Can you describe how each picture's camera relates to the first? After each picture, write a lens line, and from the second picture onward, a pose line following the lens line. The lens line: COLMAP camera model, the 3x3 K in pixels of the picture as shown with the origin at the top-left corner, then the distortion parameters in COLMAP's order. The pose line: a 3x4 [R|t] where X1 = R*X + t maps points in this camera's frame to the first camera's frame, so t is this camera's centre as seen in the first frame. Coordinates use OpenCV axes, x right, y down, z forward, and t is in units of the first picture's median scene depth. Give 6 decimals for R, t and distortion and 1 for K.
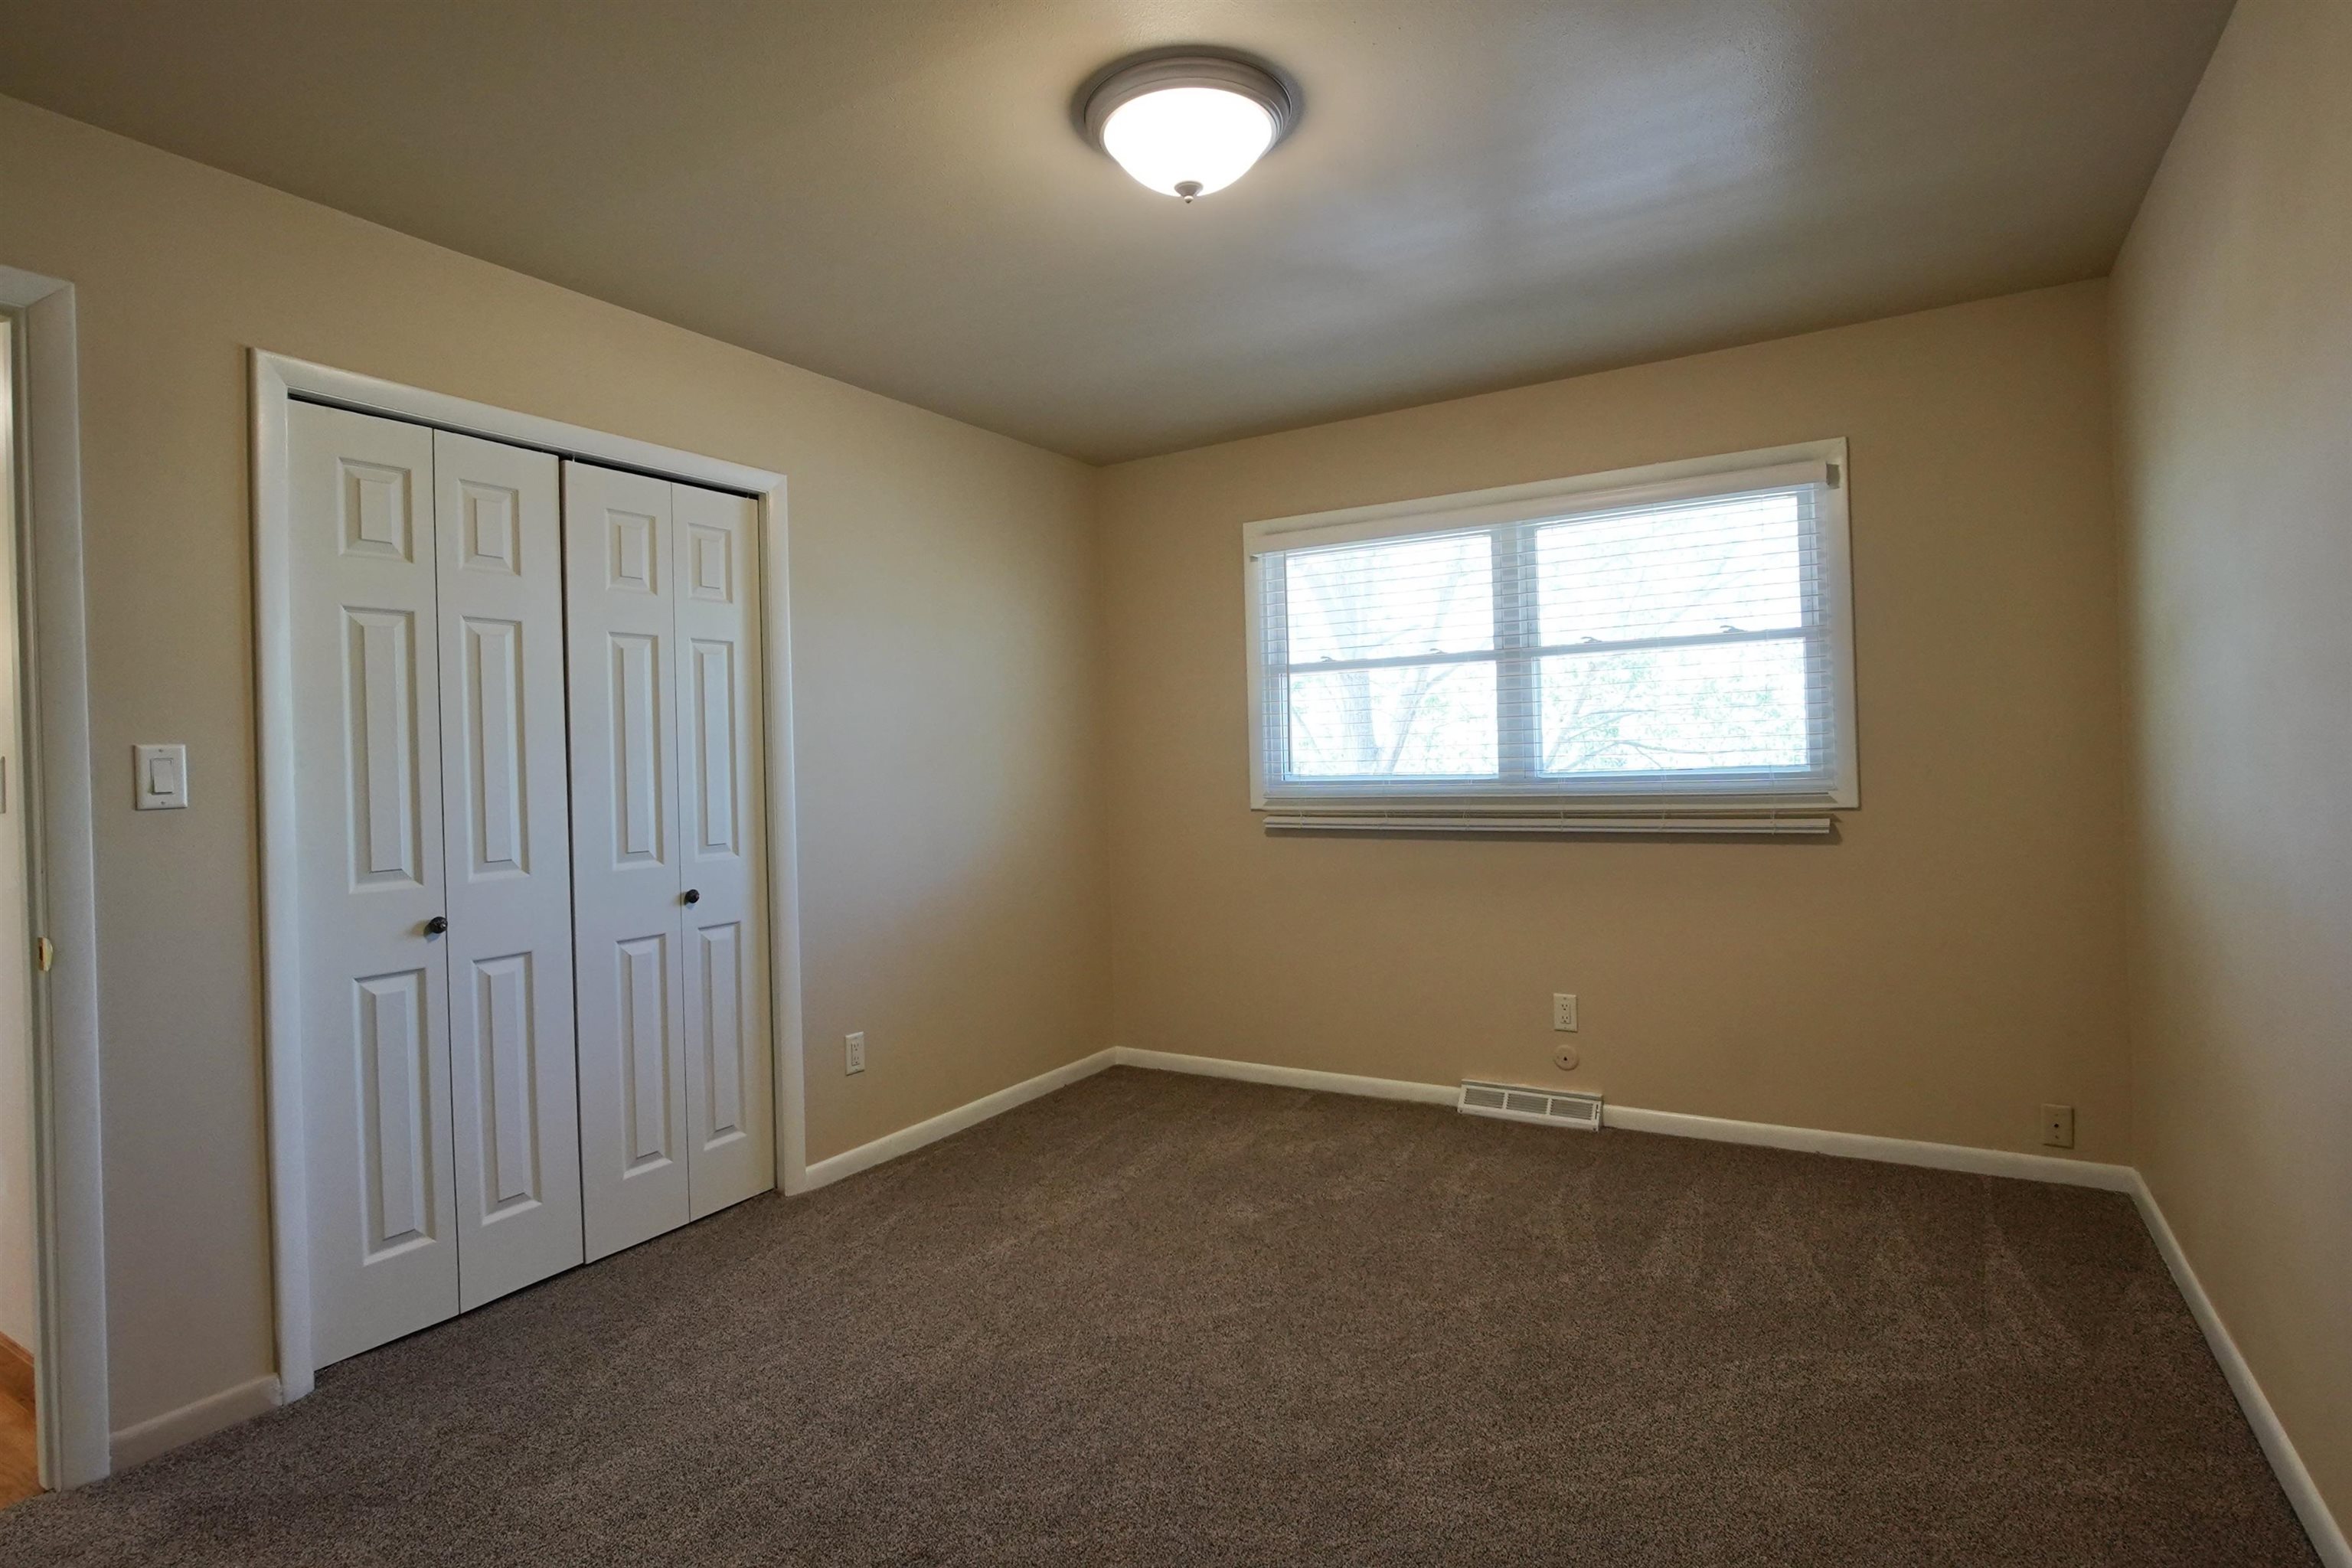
lens RADIAL K [[1236.3, 0, 1250.4], [0, 1236.3, 745.7], [0, 0, 1]] dist [-0.012979, 0.001108]
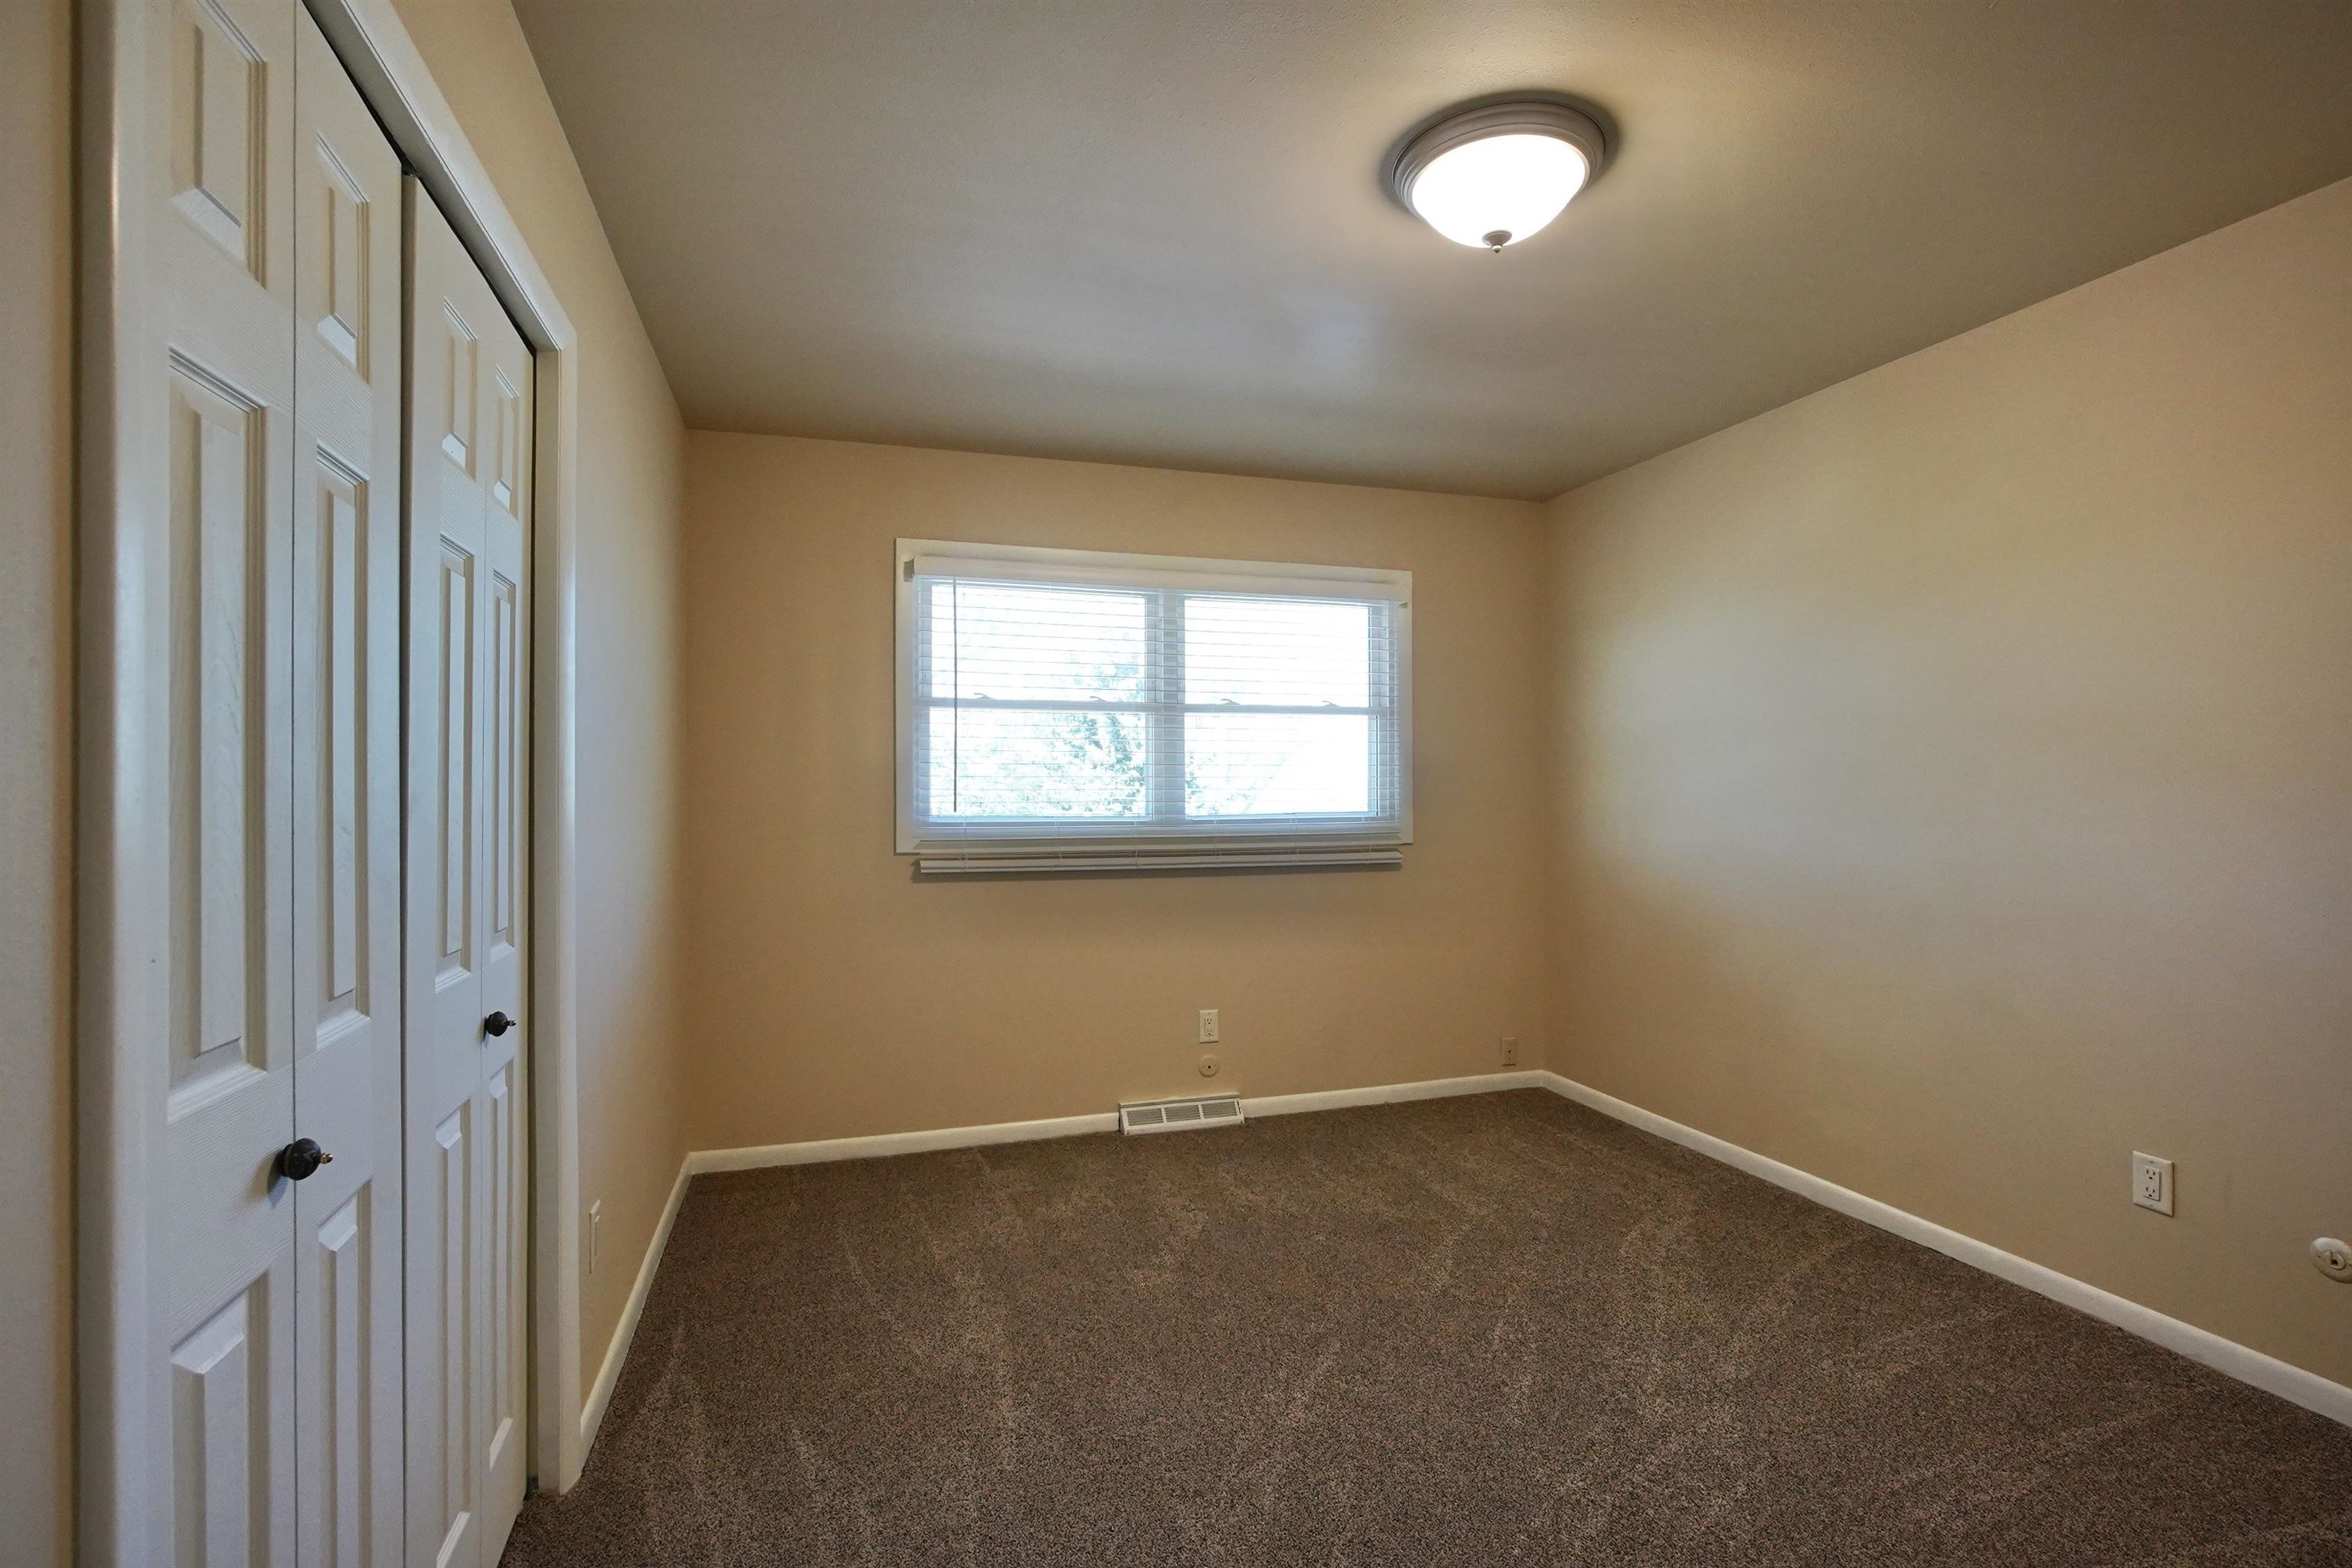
lens RADIAL K [[1071.1, 0, 1177.7], [0, 1071.1, 785.5], [0, 0, 1]] dist [-0.021231, 0.007168]
pose [[0.656597, 0.028987, 0.753684, -0.519763], [-0.023663, 0.999561, -0.017828, 0.012368], [-0.753870, -0.006129, 0.656995, 0.377146]]
